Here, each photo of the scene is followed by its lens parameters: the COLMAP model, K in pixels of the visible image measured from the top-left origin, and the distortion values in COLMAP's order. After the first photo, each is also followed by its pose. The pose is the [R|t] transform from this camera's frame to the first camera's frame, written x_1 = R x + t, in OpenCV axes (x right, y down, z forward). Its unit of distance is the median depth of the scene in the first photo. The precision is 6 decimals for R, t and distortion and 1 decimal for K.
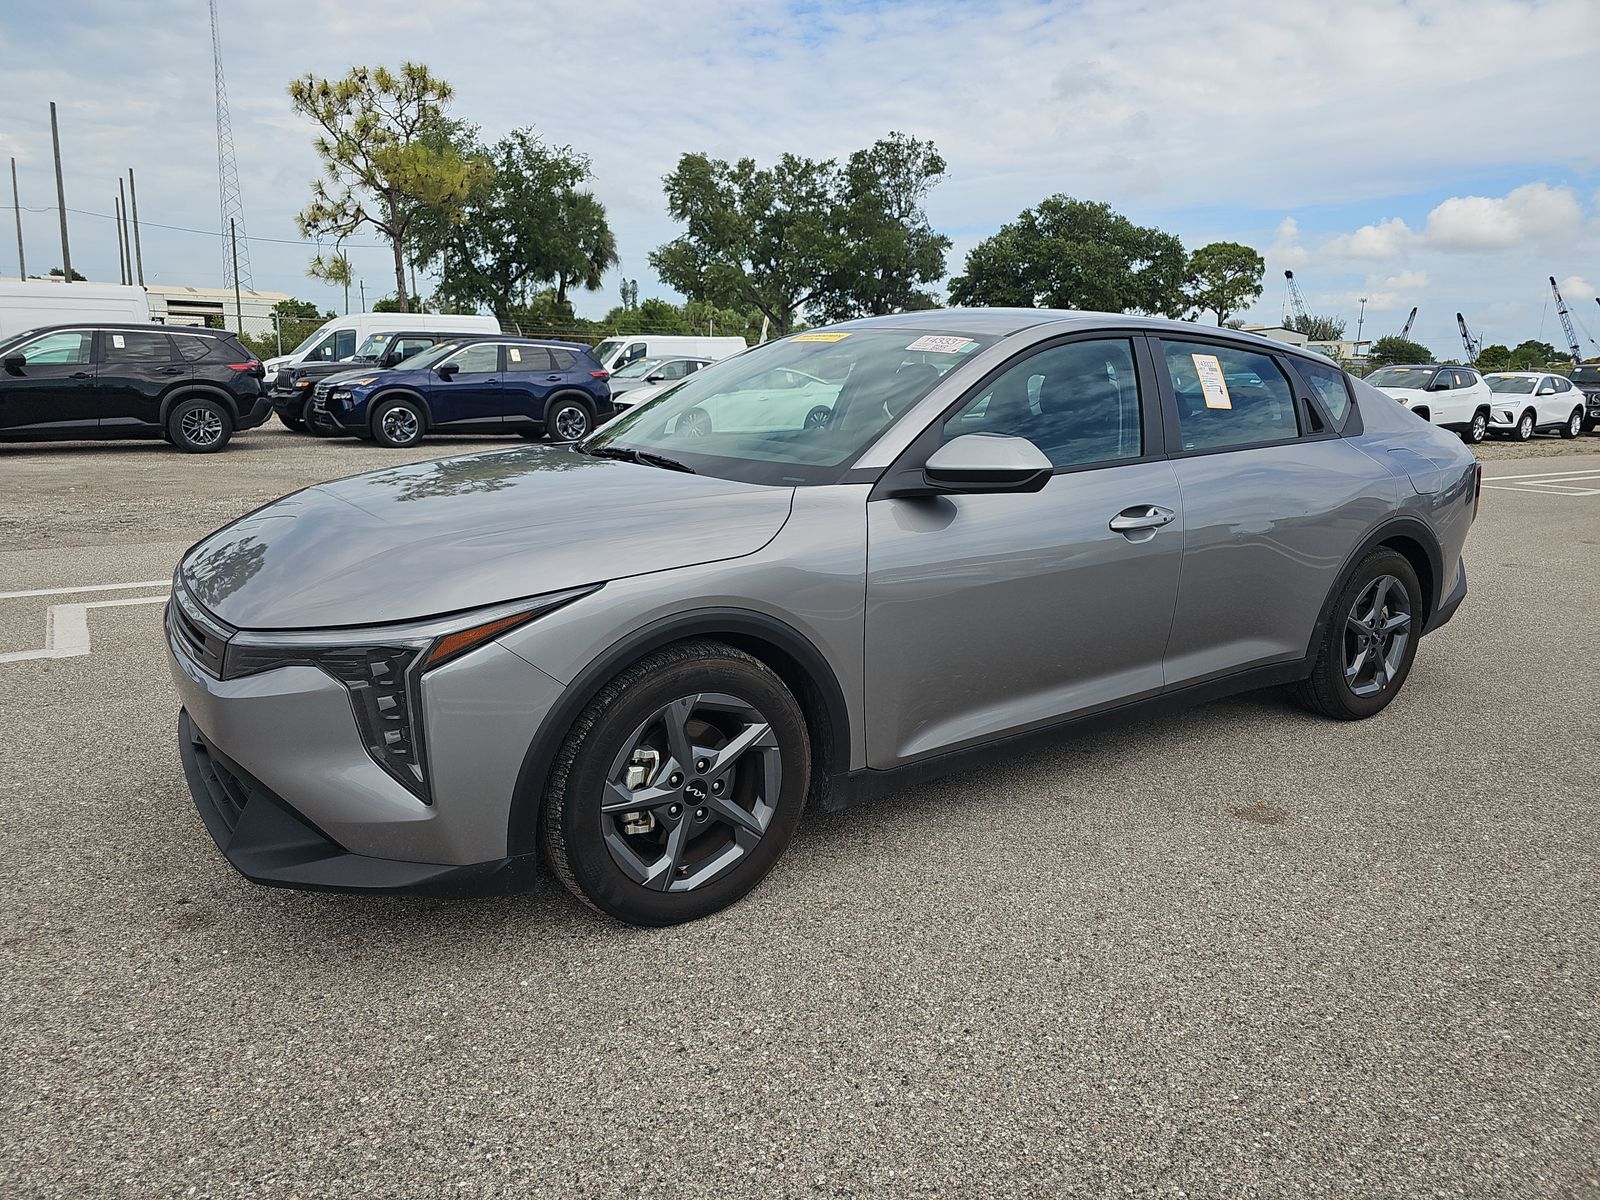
lens RADIAL K [[1050.1, 0, 791.6], [0, 1050.1, 601.4], [0, 0, 1]] dist [0.002684, -0.005378]
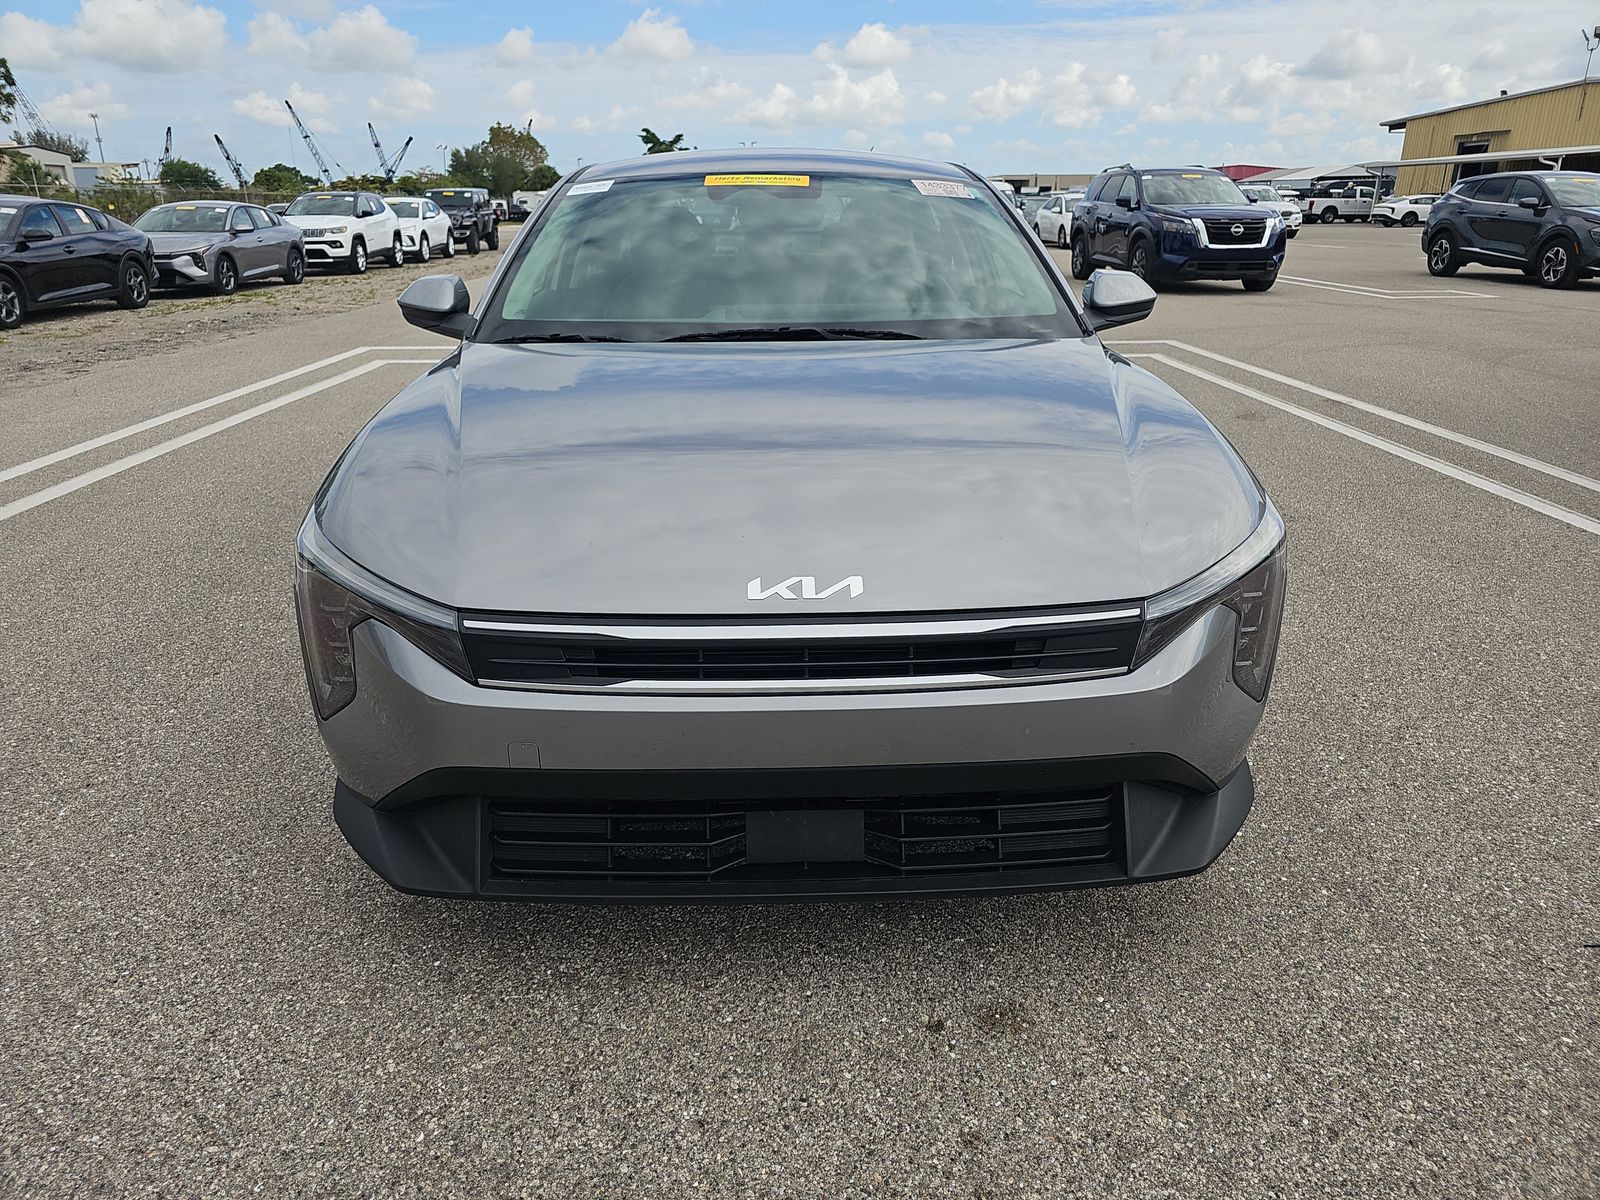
lens RADIAL K [[1050.1, 0, 790.2], [0, 1050.1, 595.0], [0, 0, 1]] dist [0.002684, -0.005378]
pose [[0.536557, -0.312113, 0.784023, -0.089609], [0.194828, 0.949804, 0.244776, -0.015219], [-0.821066, 0.021413, 0.570432, 0.054466]]
